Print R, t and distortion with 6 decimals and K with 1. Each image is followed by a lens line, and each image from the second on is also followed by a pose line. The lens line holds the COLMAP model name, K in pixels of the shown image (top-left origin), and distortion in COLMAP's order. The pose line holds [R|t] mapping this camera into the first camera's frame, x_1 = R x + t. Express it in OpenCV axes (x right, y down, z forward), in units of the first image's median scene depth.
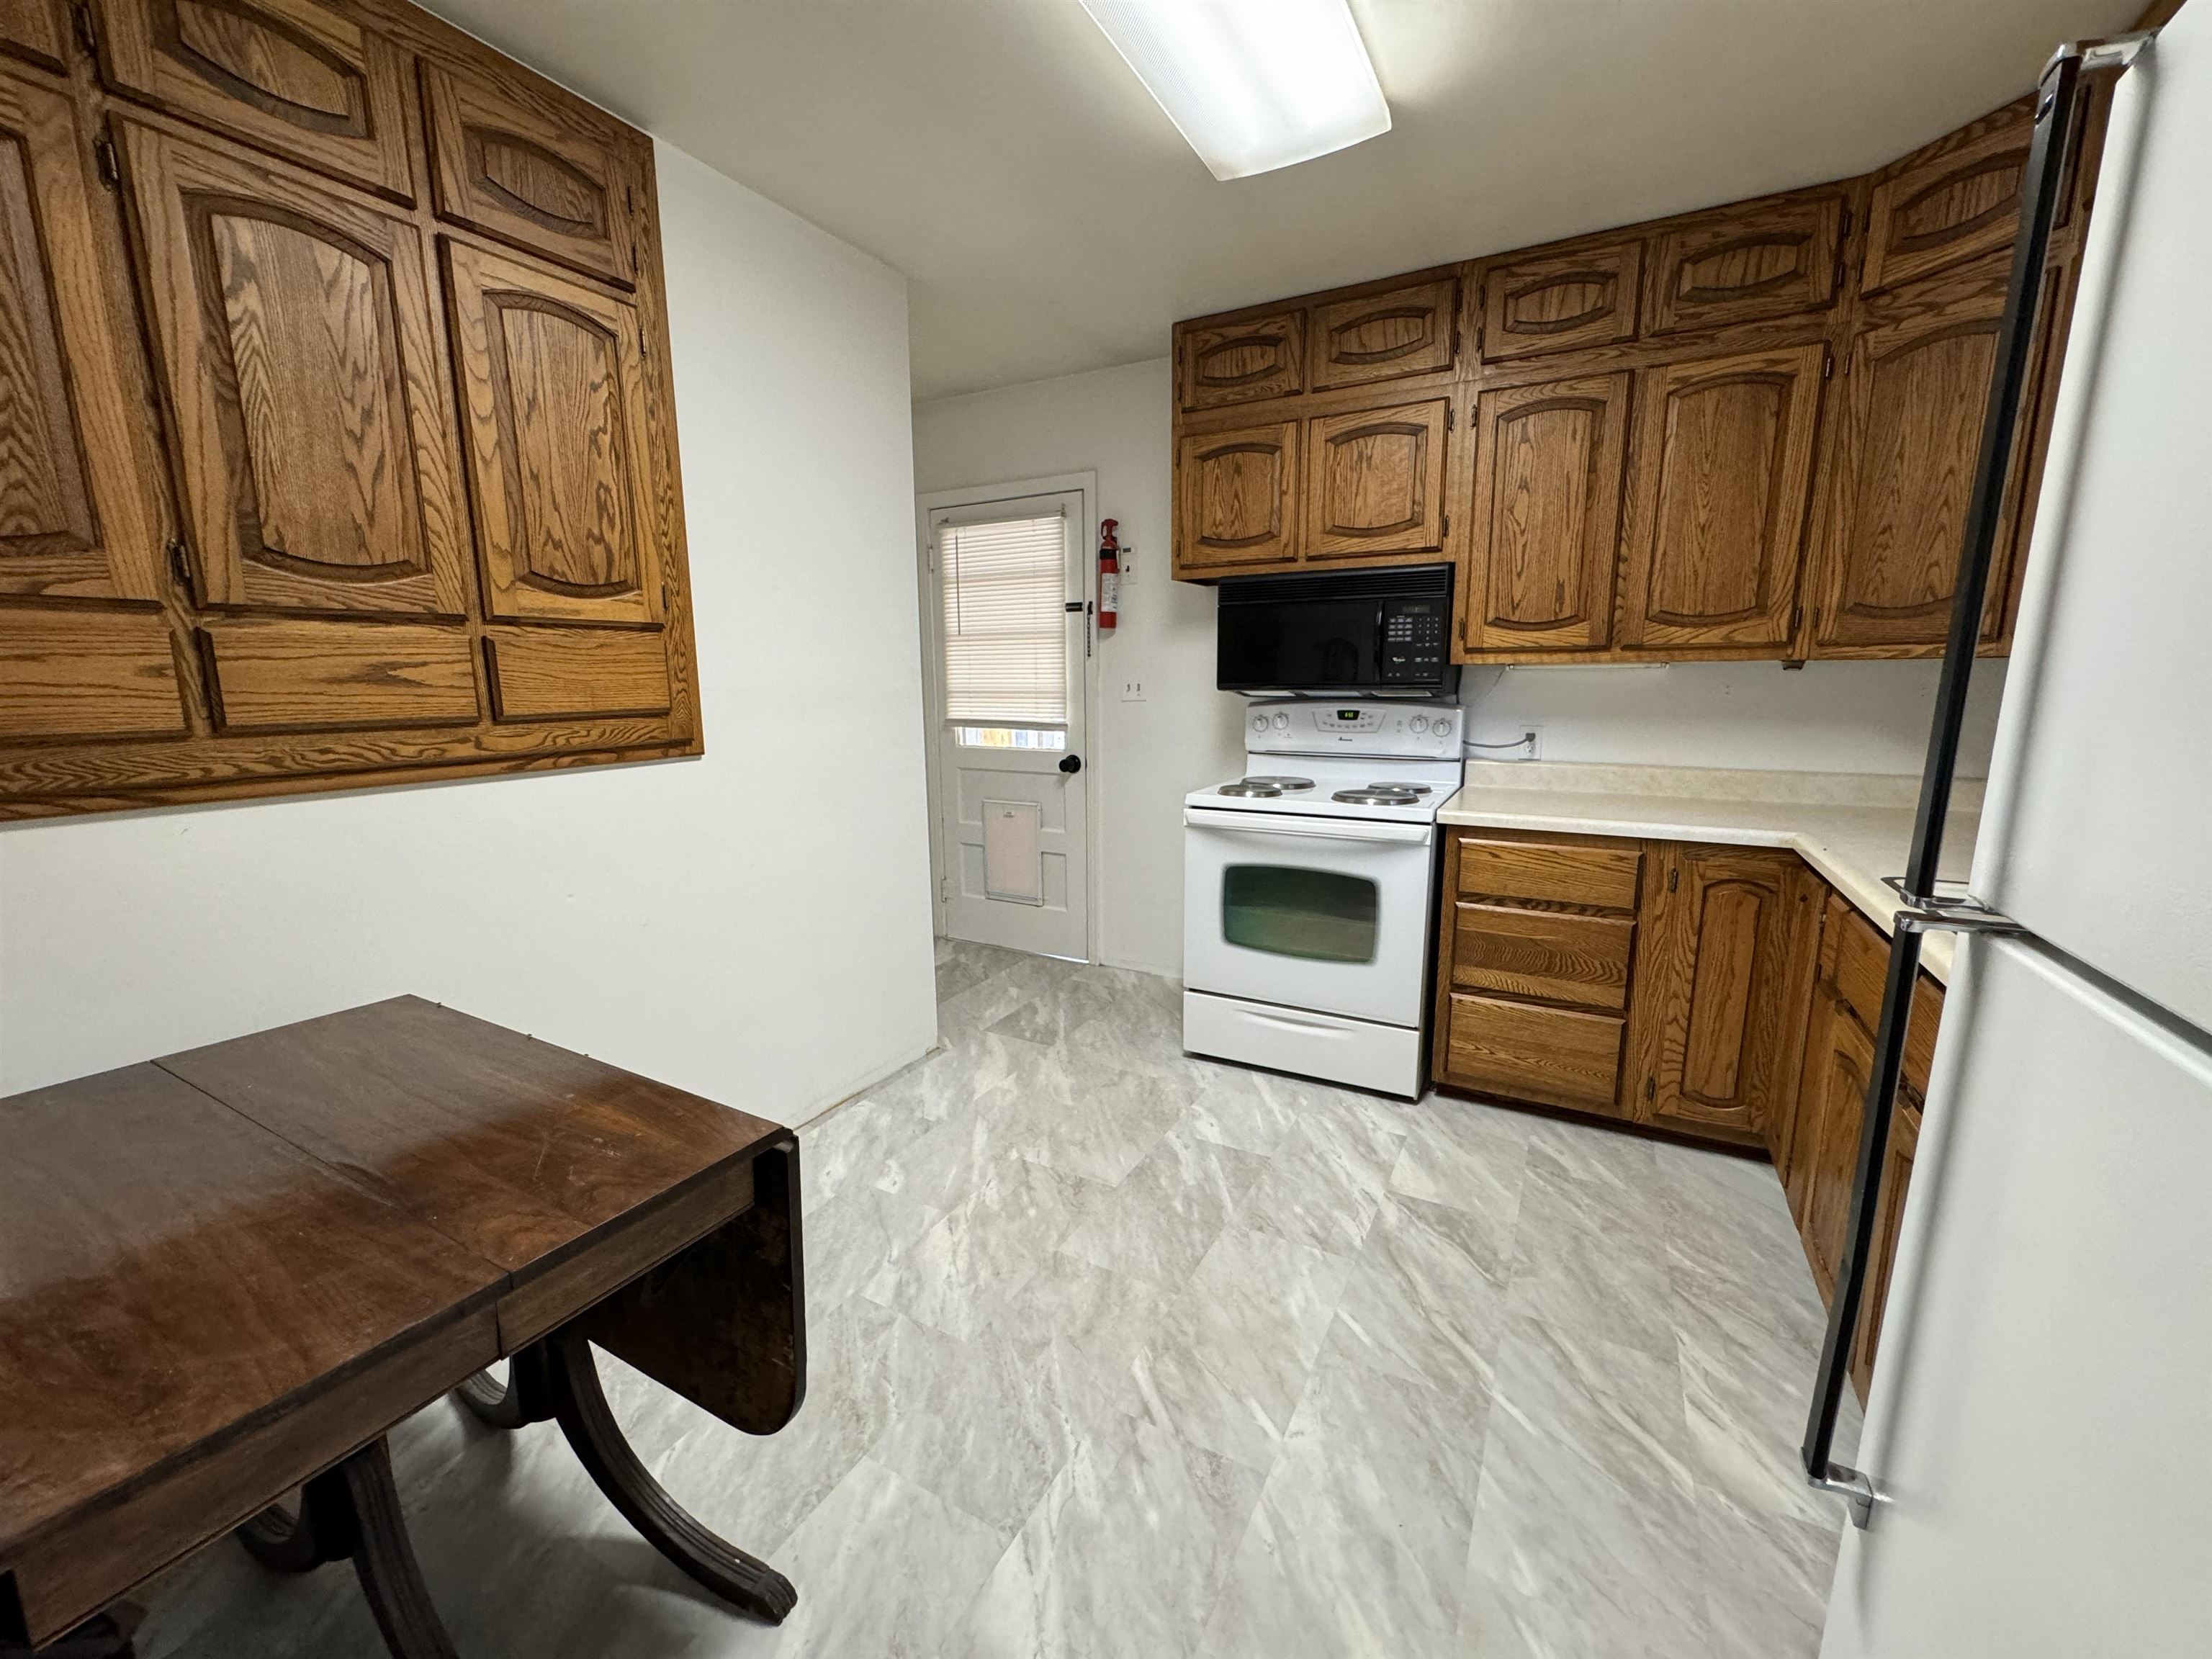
lens RADIAL K [[888.0, 0, 1106.0], [0, 888.0, 829.5], [0, 0, 1]] dist [-0.011603, 0.005616]
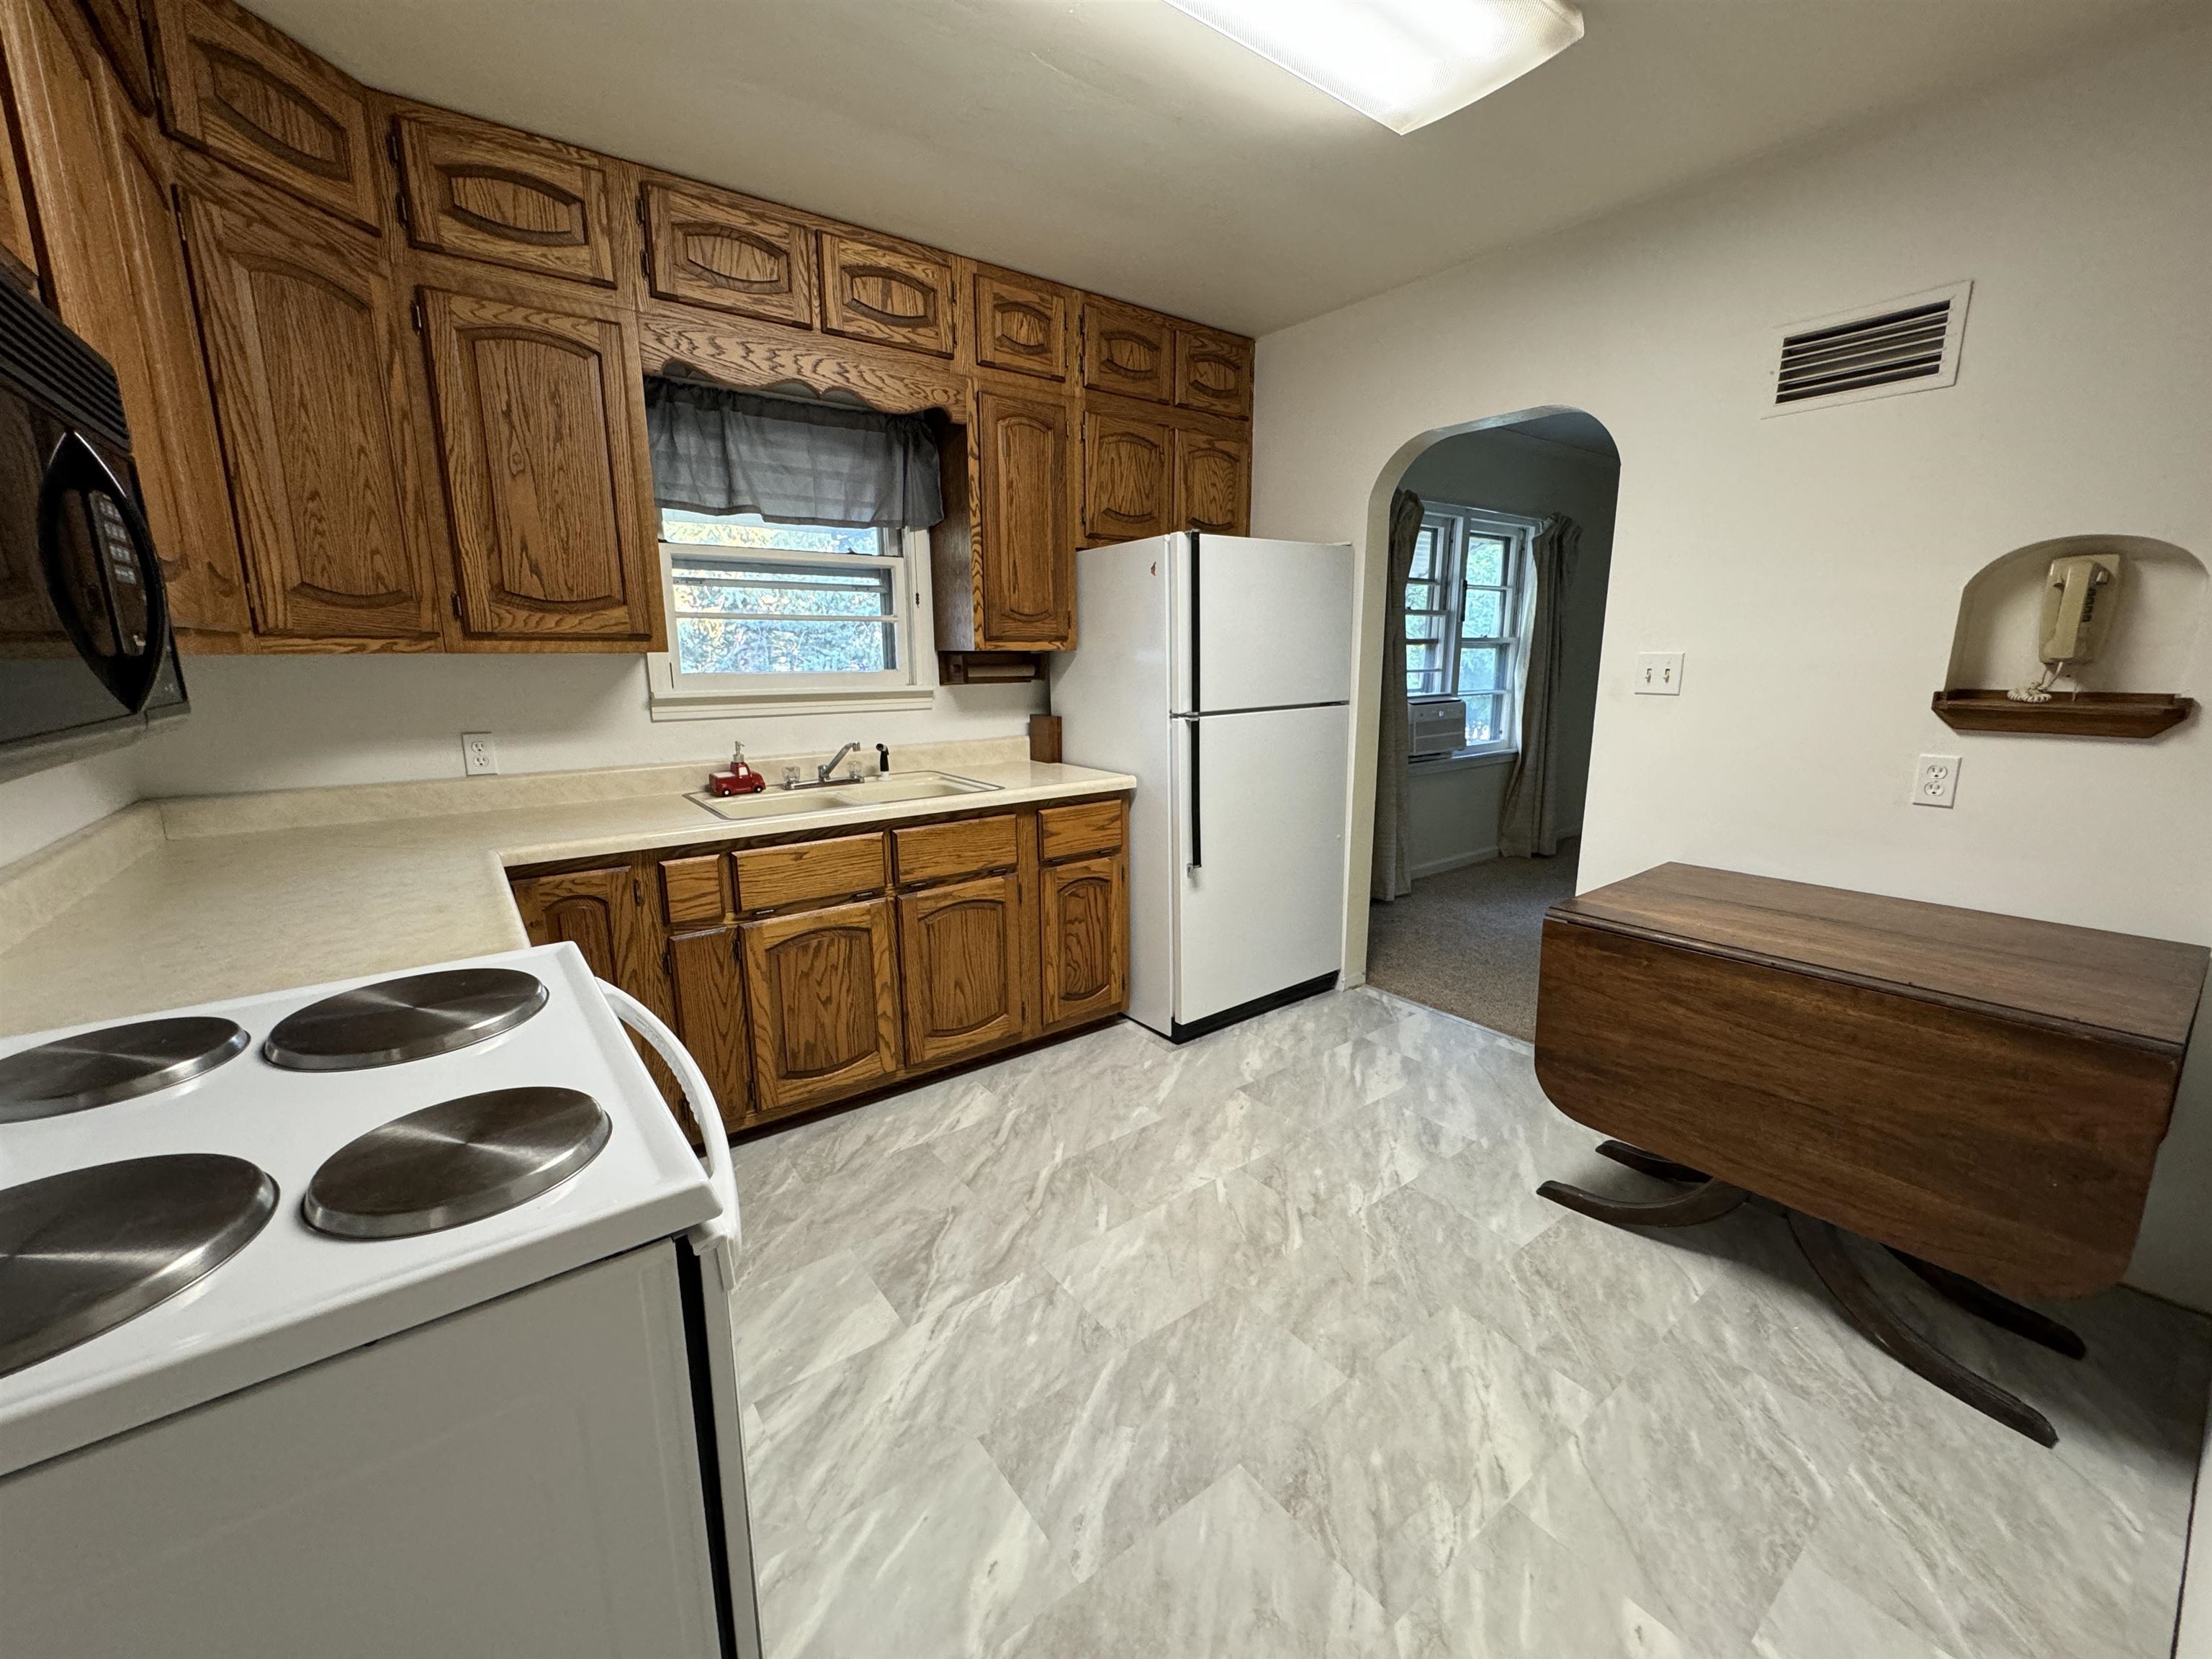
lens RADIAL K [[888.0, 0, 1106.0], [0, 888.0, 829.5], [0, 0, 1]] dist [-0.011603, 0.005616]
pose [[-0.911360, -0.070609, 0.405509, -0.142402], [0.081991, 0.934291, 0.346954, -0.286676], [-0.403362, 0.349448, -0.845686, 1.568743]]
